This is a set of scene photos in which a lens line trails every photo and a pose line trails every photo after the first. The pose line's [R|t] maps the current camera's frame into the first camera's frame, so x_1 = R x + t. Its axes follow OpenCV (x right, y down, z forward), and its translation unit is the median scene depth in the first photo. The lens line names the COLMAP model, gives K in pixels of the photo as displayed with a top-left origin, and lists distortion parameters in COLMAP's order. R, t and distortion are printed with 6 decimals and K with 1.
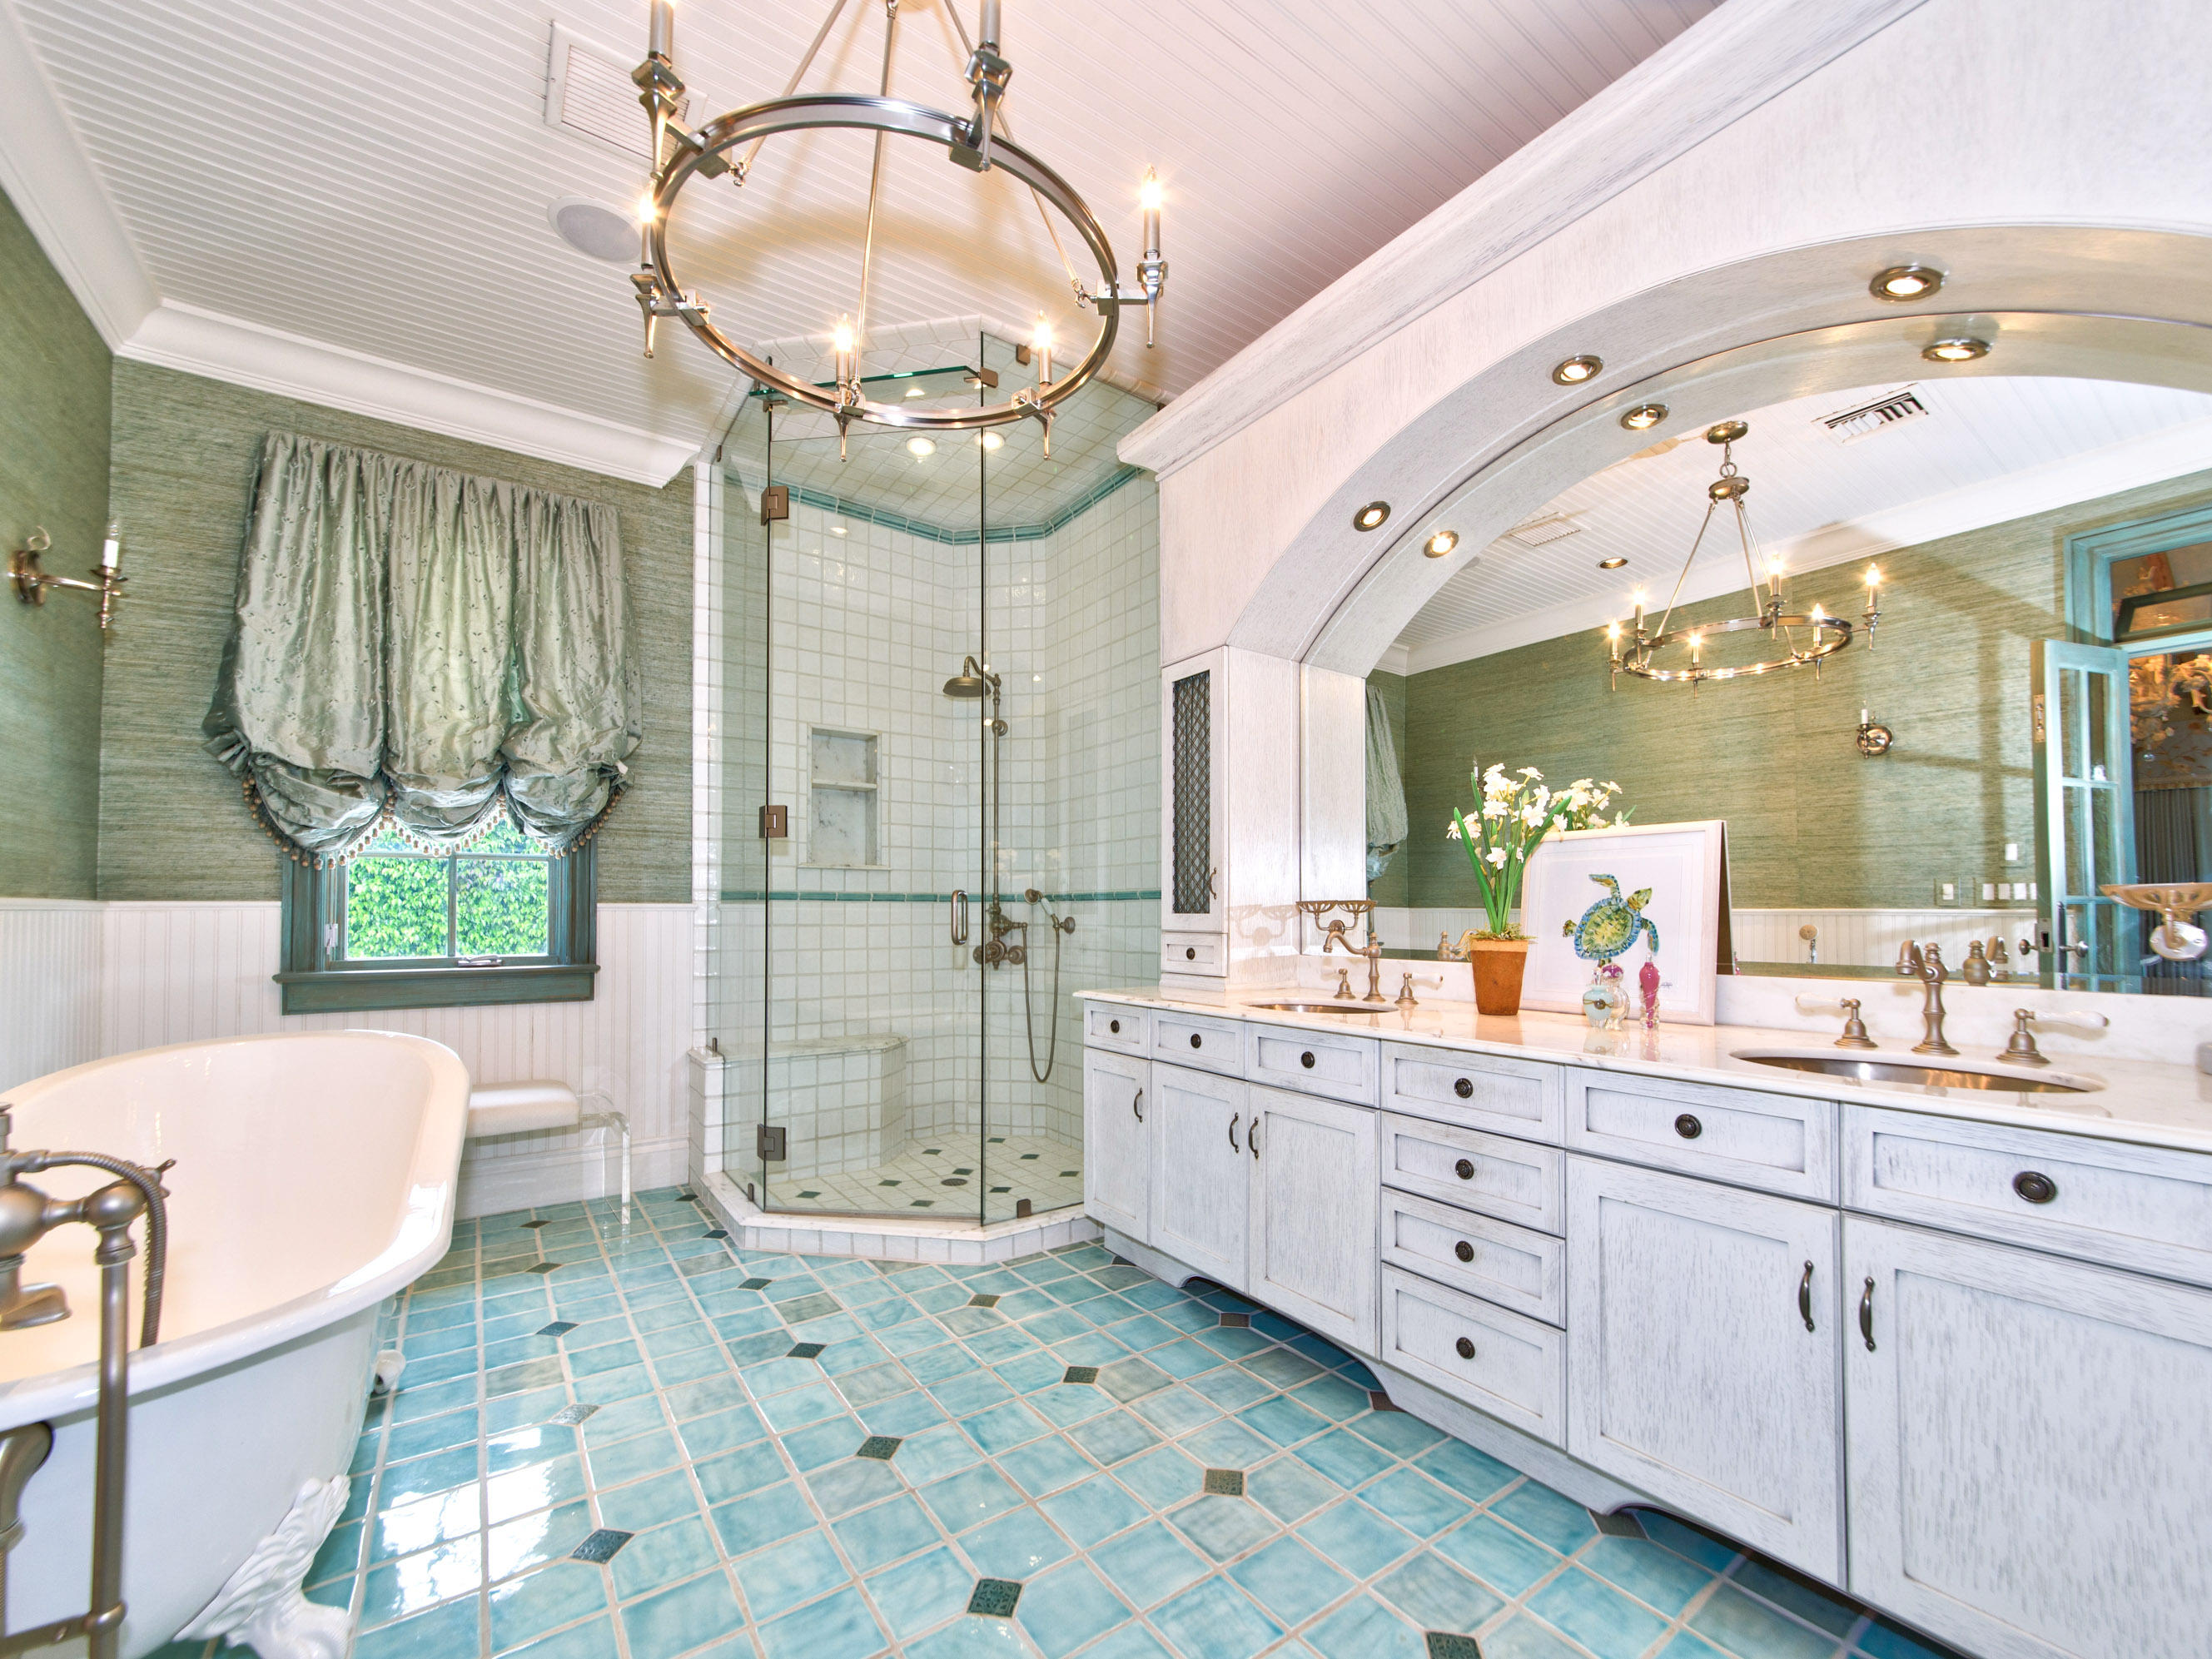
lens RADIAL K [[892.1, 0, 1113.2], [0, 892.1, 897.1], [0, 0, 1]] dist [0.000442, -0.005655]
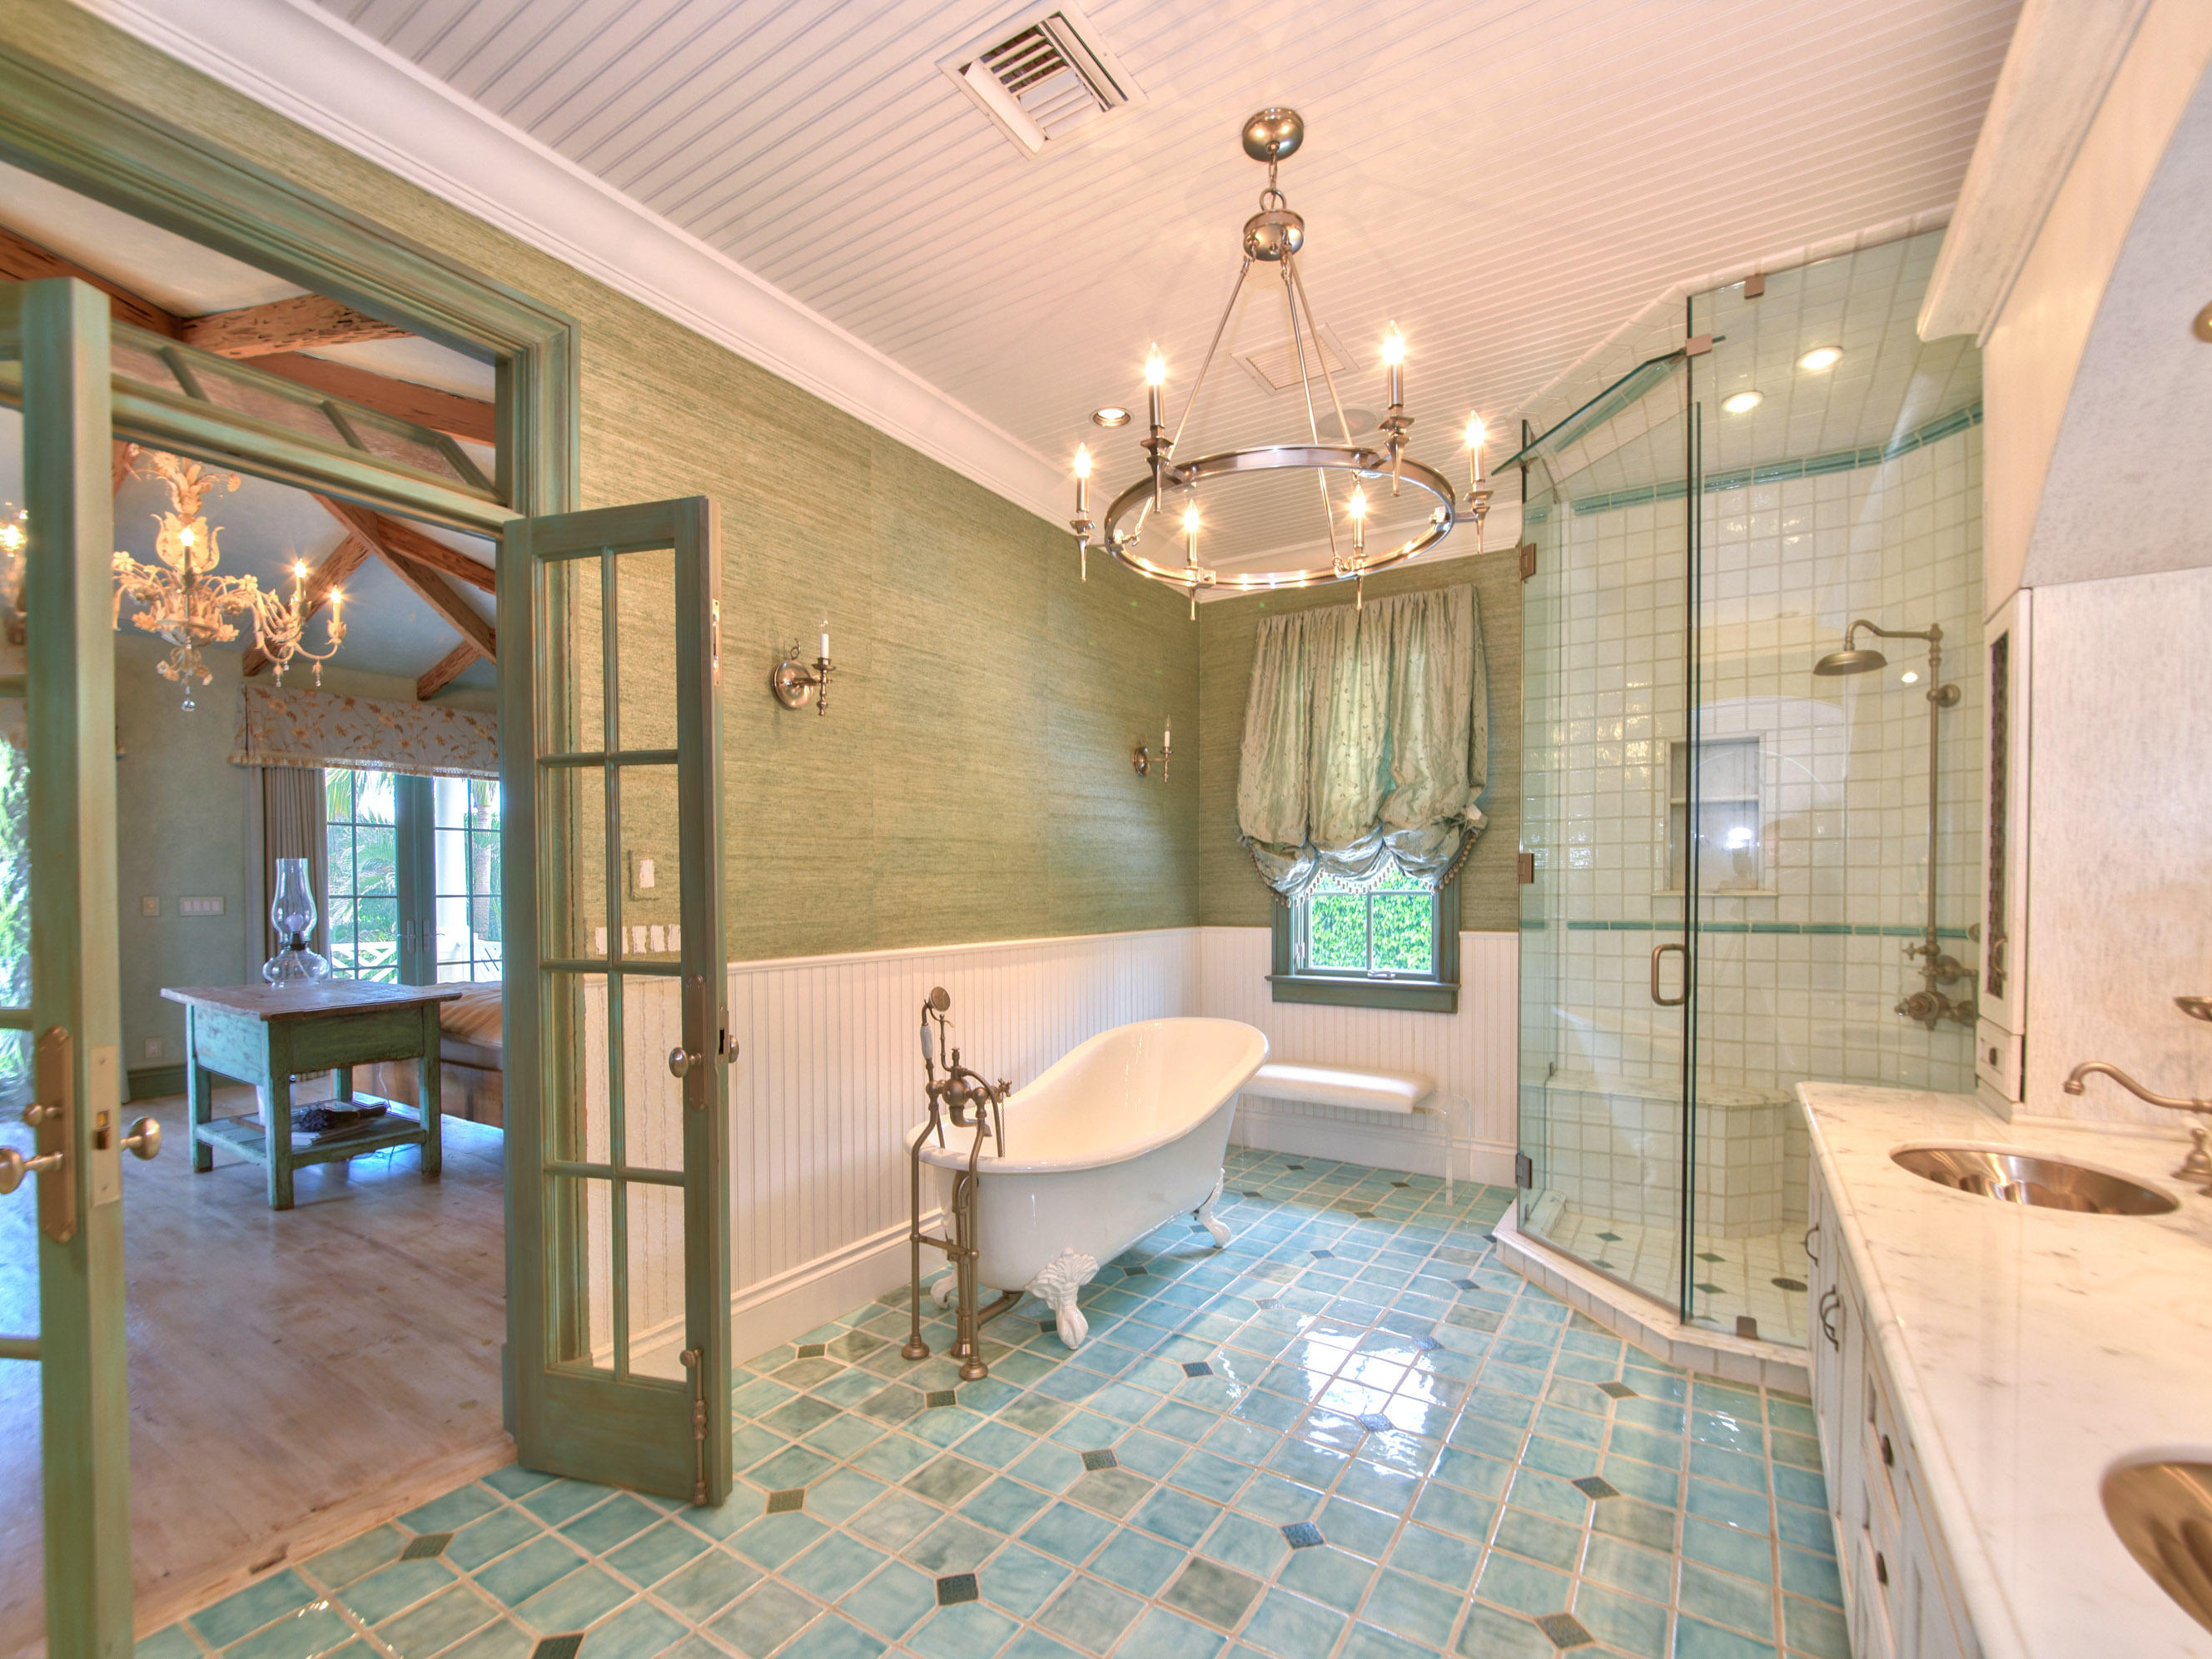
lens RADIAL K [[975.2, 0, 1102.0], [0, 975.2, 907.4], [0, 0, 1]] dist [-0.004340, -0.000813]
pose [[0.358797, 0.018640, -0.933229, 0.501190], [0.025193, 0.999243, 0.029645, -0.083665], [0.933076, -0.034148, 0.358056, 0.115153]]
